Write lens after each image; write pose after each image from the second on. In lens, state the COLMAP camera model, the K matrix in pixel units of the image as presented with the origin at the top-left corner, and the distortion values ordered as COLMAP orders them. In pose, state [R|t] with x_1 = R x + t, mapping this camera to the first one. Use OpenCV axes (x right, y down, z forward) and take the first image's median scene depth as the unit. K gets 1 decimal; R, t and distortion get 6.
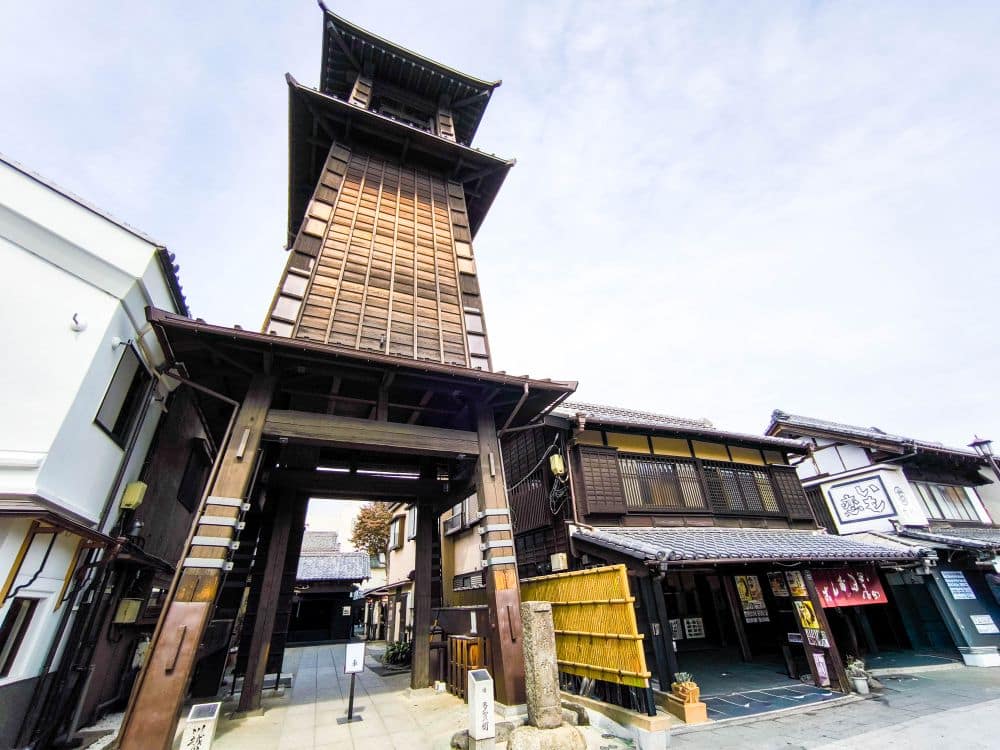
lens RADIAL K [[417.6, 0, 499.6], [0, 417.6, 377.5], [0, 0, 1]] dist [0.000534, 0.000293]
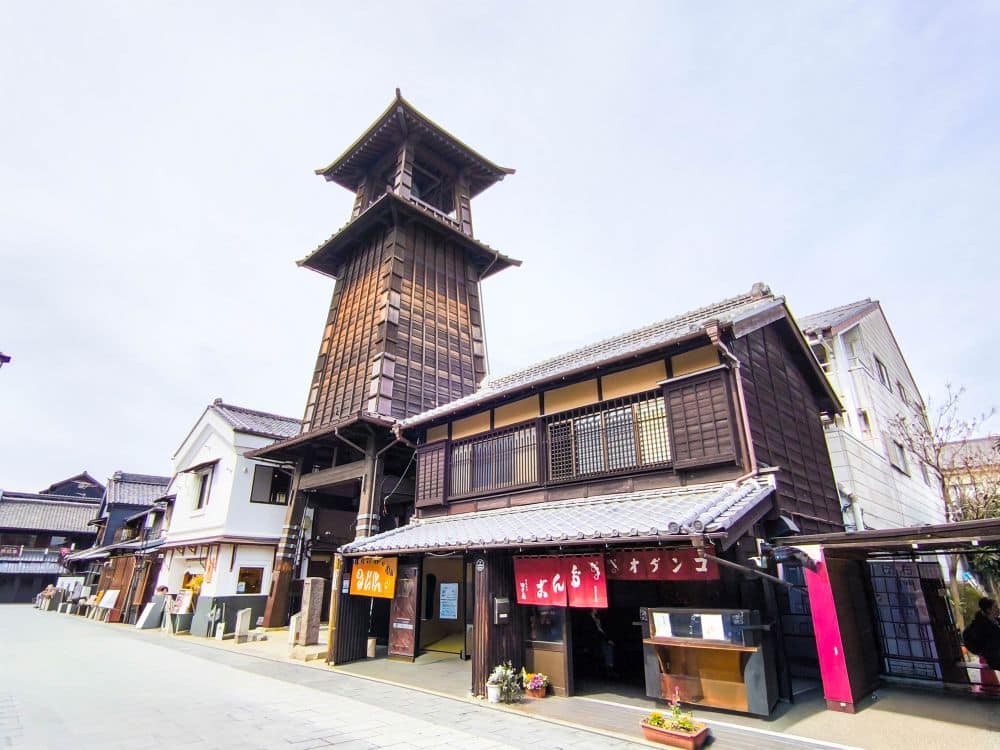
lens RADIAL K [[551.2, 0, 498.2], [0, 551.2, 372.1], [0, 0, 1]] dist [-0.026730, 0.001207]
pose [[0.359953, -0.282743, -0.889095, 1.446196], [0.420422, 0.899887, -0.115966, 0.214332], [0.832874, -0.332053, 0.442788, 0.532532]]
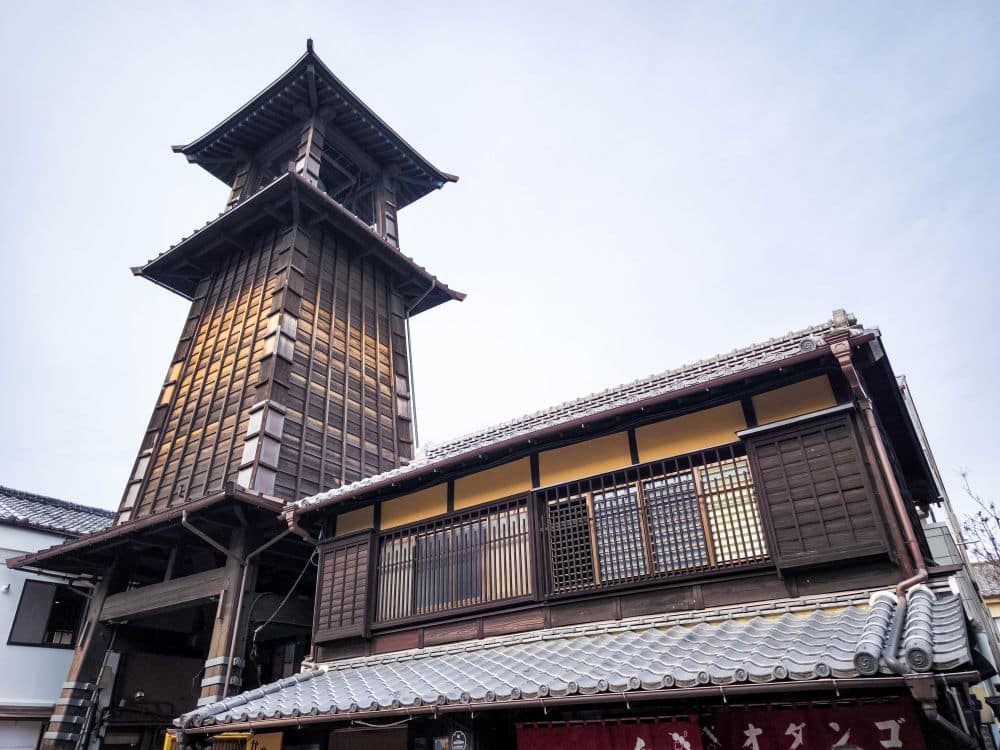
lens RADIAL K [[691.8, 0, 501.2], [0, 691.8, 380.6], [0, 0, 1]] dist [0.047258, -0.028863]
pose [[0.511531, -0.374148, -0.773530, 1.198423], [0.405337, 0.898838, -0.166711, 0.206953], [0.757653, -0.228262, 0.611440, 0.515380]]
